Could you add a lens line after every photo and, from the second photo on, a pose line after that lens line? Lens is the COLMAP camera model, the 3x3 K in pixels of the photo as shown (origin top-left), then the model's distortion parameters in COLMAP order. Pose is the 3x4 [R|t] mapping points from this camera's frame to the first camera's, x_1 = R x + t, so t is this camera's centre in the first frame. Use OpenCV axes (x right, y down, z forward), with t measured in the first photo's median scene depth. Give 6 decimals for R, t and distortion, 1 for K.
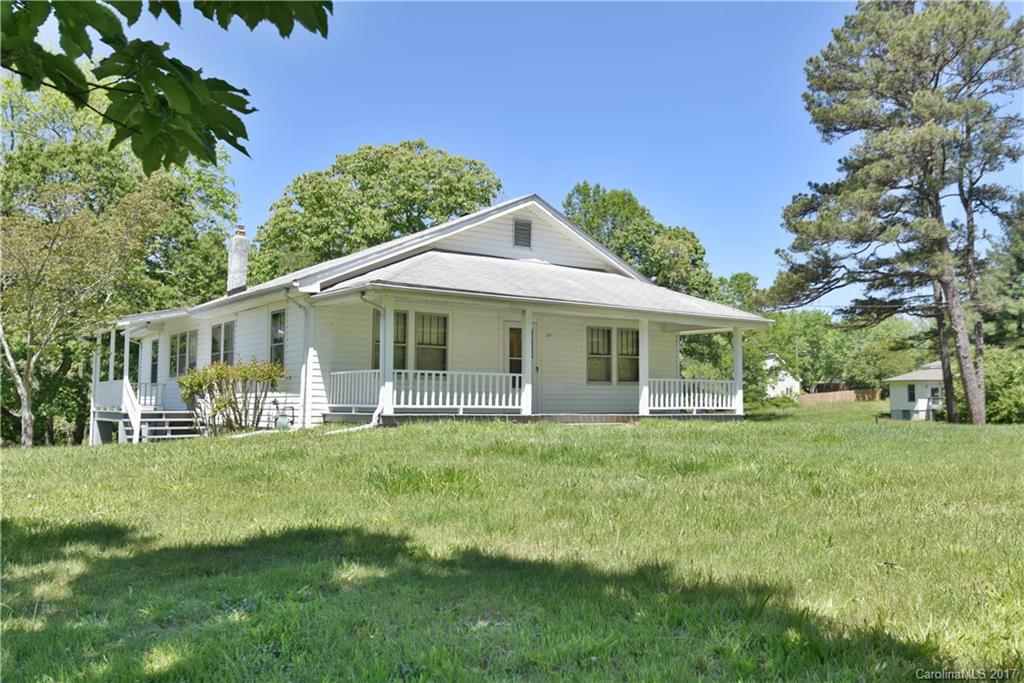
lens RADIAL K [[863.1, 0, 509.5], [0, 863.1, 343.4], [0, 0, 1]] dist [0.142359, 0.016659]
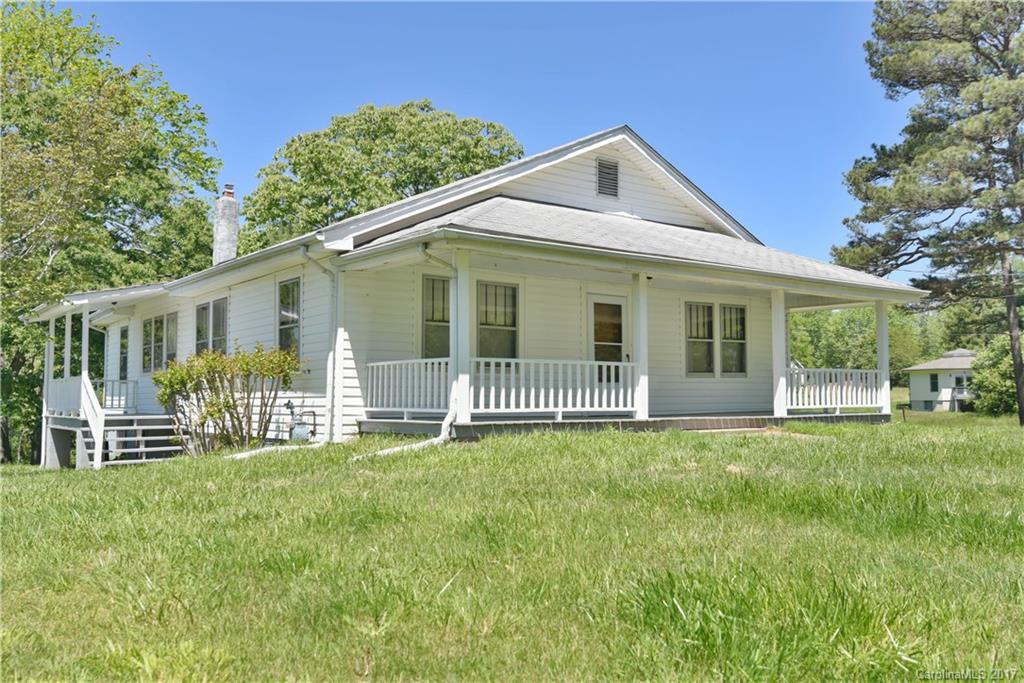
lens RADIAL K [[863.1, 0, 514.3], [0, 863.1, 343.4], [0, 0, 1]] dist [0.142359, 0.016659]
pose [[0.999586, -0.009688, 0.027102, -0.071168], [0.009488, 0.999927, 0.007482, 0.008845], [-0.027172, -0.007222, 0.999605, 0.191430]]
